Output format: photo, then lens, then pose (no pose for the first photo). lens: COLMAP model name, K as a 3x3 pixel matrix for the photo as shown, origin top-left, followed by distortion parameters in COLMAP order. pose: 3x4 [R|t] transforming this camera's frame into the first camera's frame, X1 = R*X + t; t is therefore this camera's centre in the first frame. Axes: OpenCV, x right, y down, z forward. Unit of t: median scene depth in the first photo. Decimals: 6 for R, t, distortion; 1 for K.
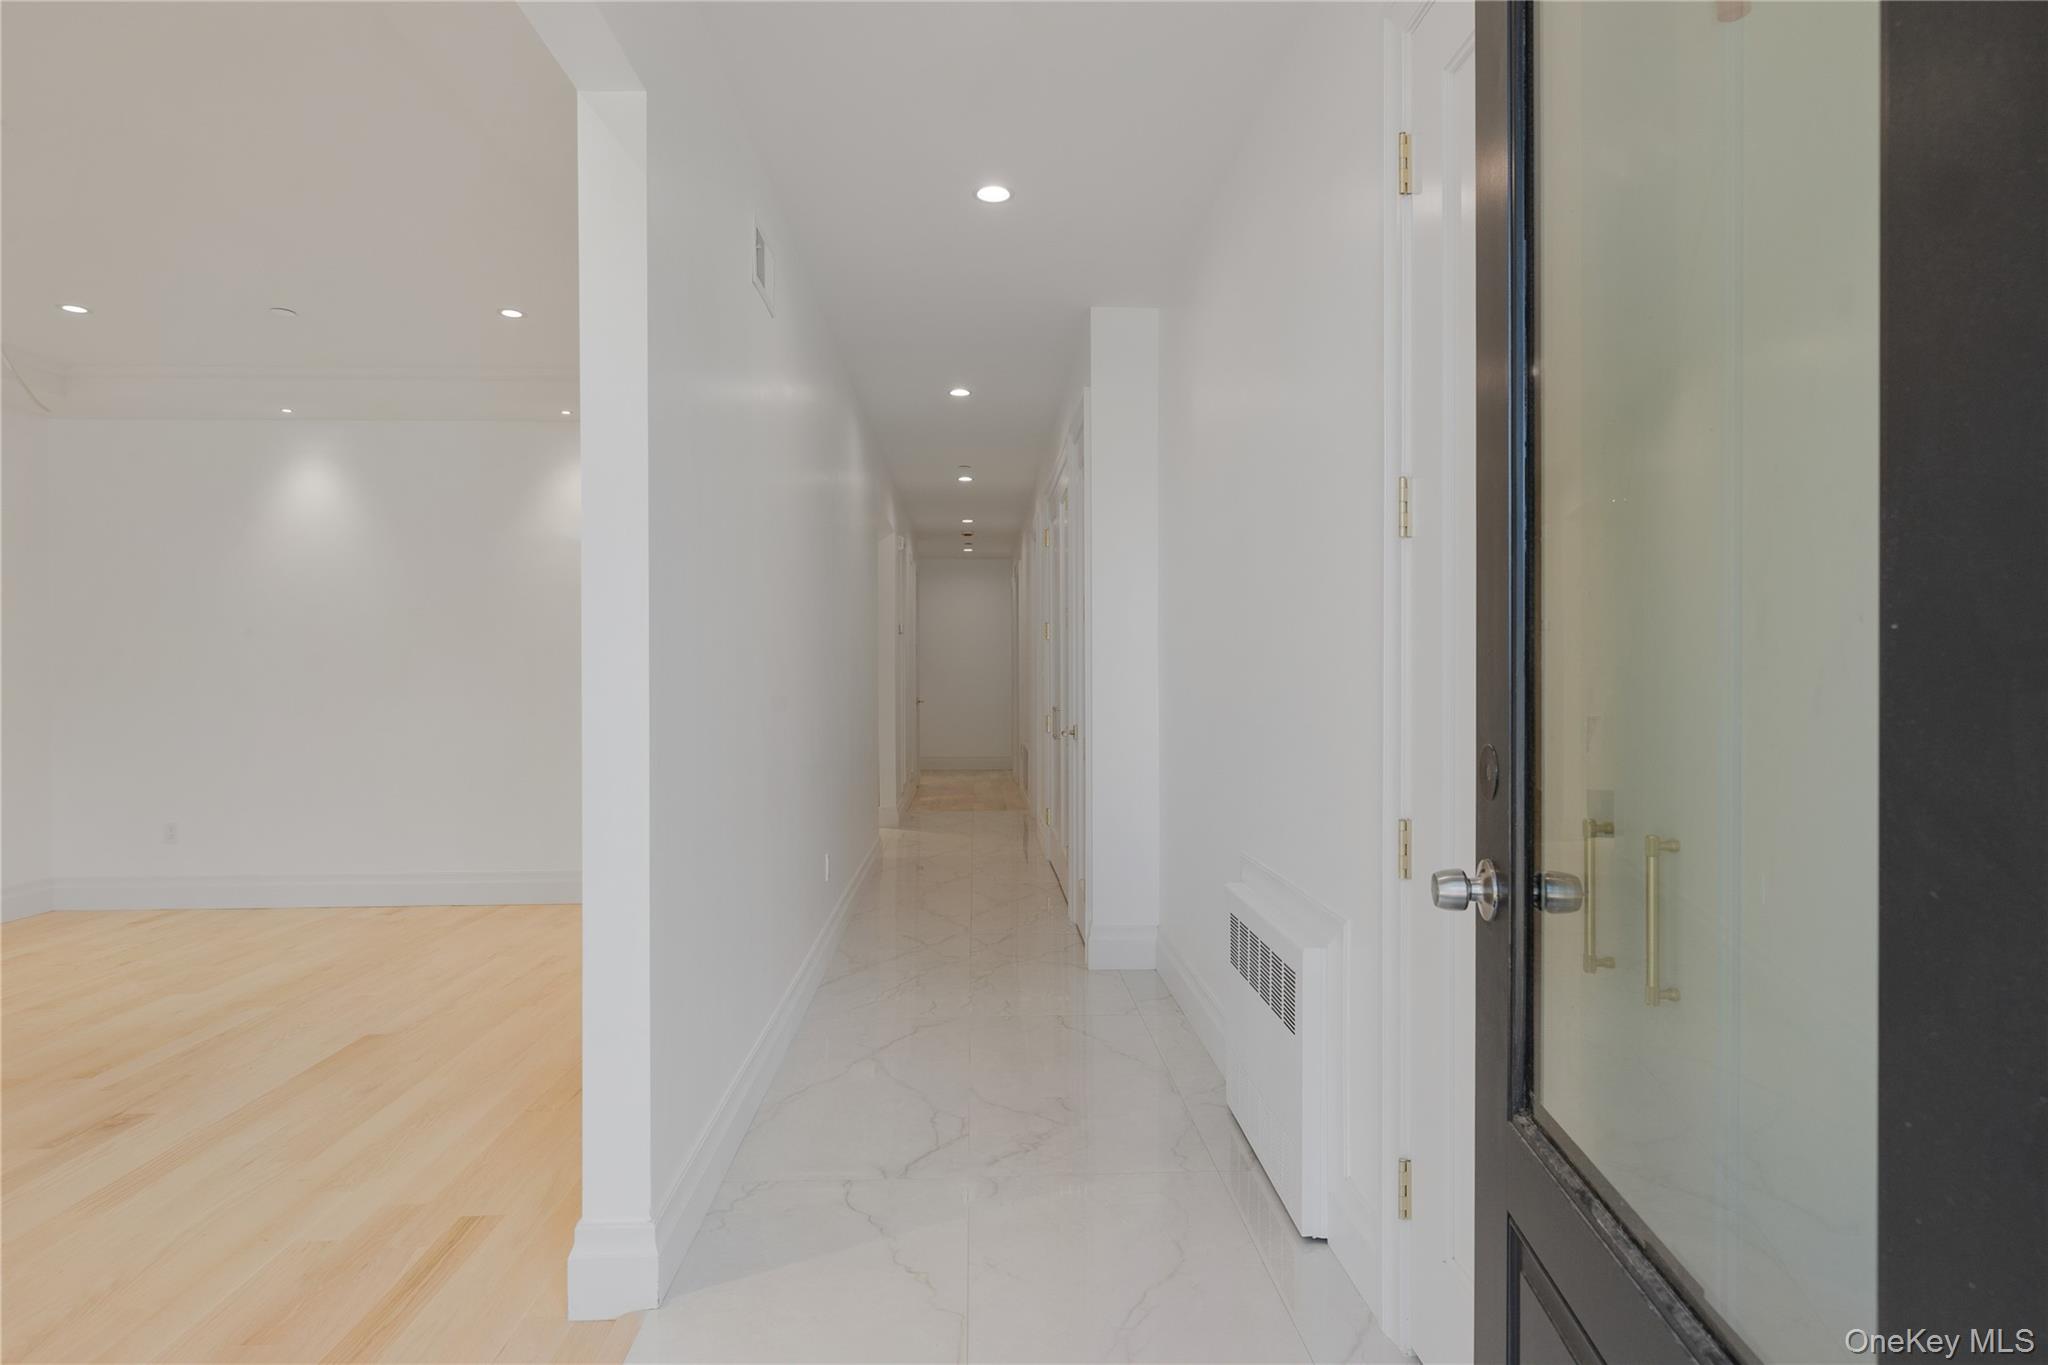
lens RADIAL K [[1049.9, 0, 1025.4], [0, 1049.9, 689.7], [0, 0, 1]] dist [-0.000316, -0.000908]
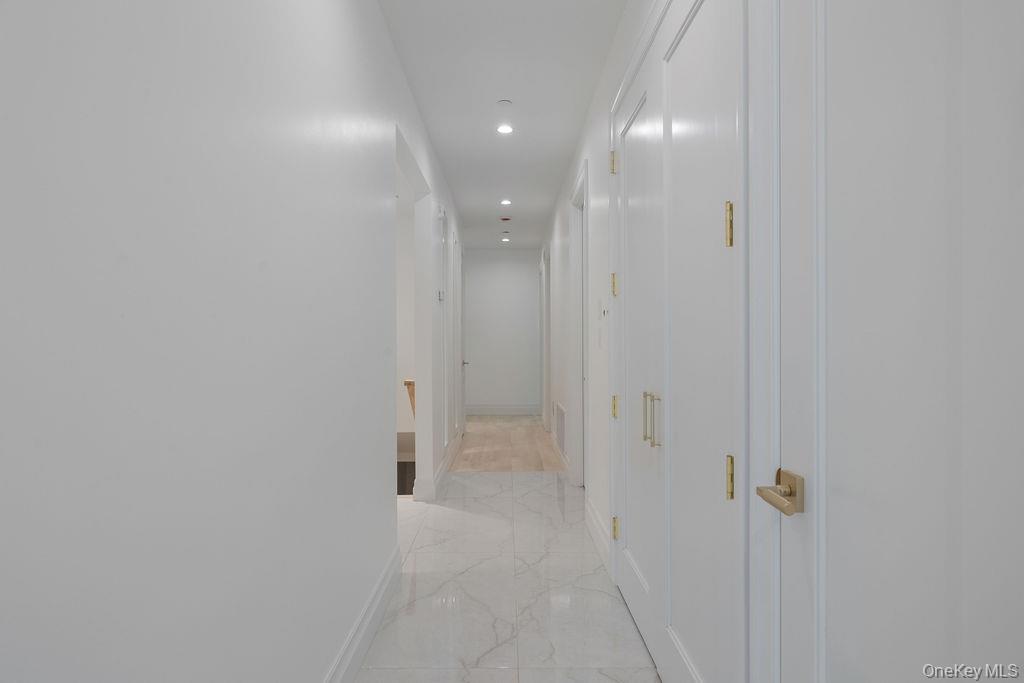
lens RADIAL K [[615.0, 0, 512.2], [0, 615.0, 341.5], [0, 0, 1]] dist [0.000017, 0.000003]
pose [[0.998123, -0.045596, -0.040887, -0.013313], [0.045245, 0.998931, -0.009474, -0.004662], [0.041275, 0.007606, 0.999119, 0.286938]]
